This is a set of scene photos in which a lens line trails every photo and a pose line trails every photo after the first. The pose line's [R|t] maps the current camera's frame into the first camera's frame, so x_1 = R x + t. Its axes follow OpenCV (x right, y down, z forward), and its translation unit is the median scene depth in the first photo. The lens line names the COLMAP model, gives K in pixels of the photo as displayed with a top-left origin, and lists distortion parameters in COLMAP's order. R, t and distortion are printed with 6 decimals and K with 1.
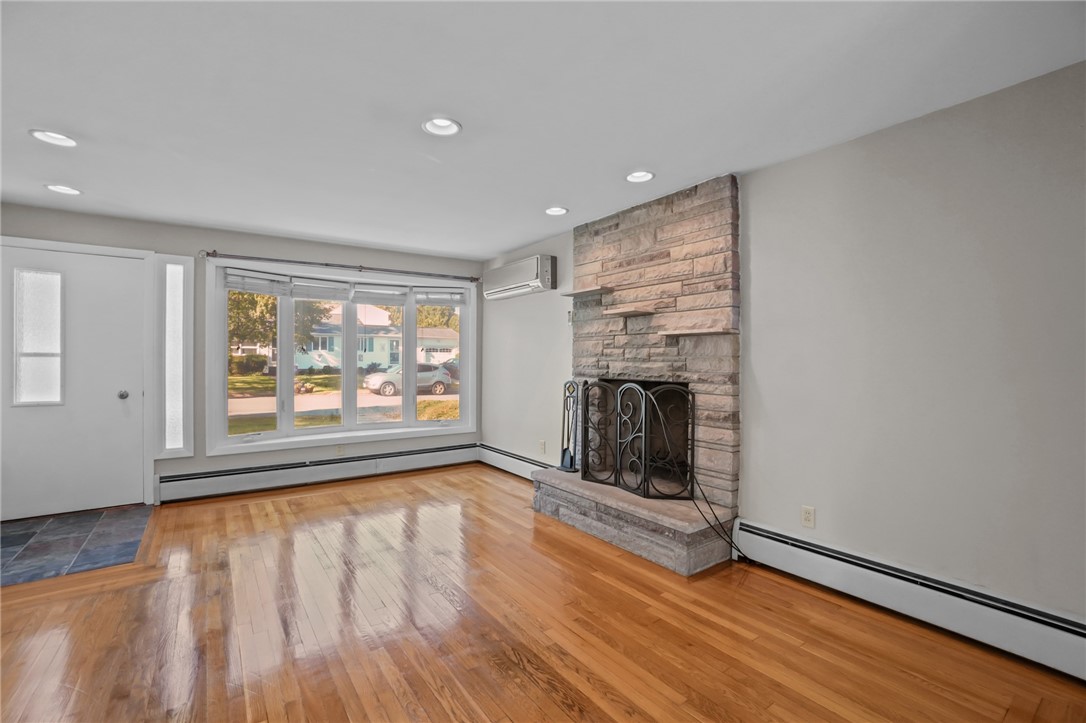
lens RADIAL K [[491.0, 0, 536.5], [0, 491.0, 363.4], [0, 0, 1]] dist [-0.001608, 0.000673]
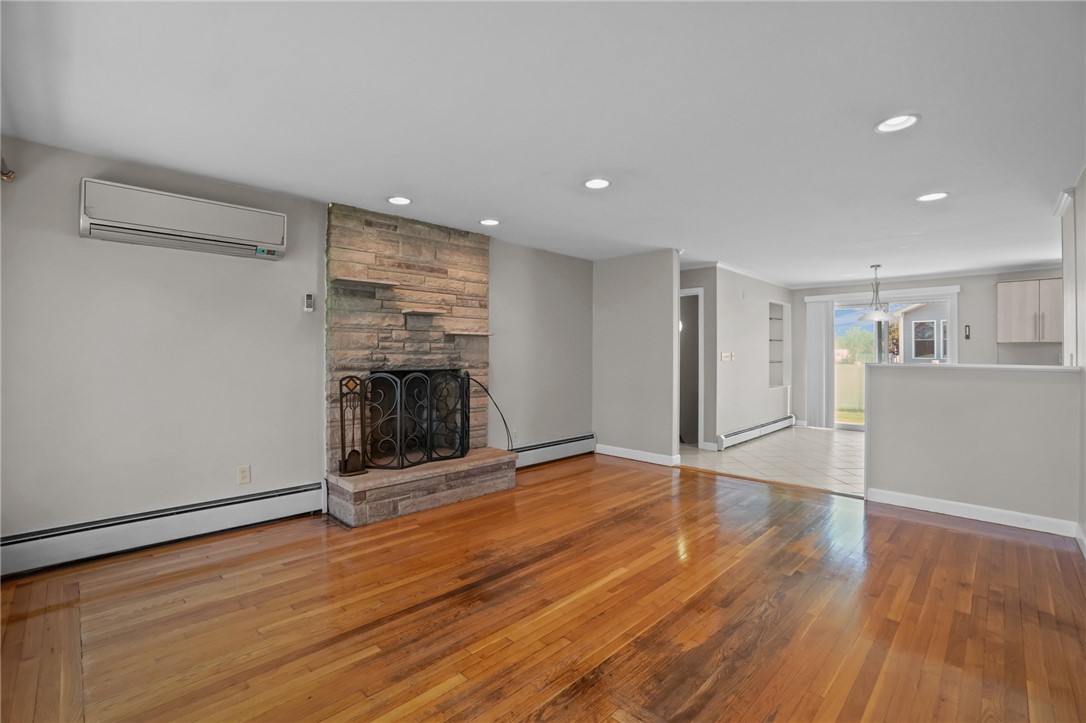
lens RADIAL K [[474.9, 0, 554.5], [0, 474.9, 357.7], [0, 0, 1]] dist [-0.061206, 0.021594]
pose [[-0.186940, -0.012758, 0.982288, -0.940079], [0.003338, 0.999902, 0.013622, -0.009496], [-0.982366, 0.005825, -0.186879, 0.875307]]
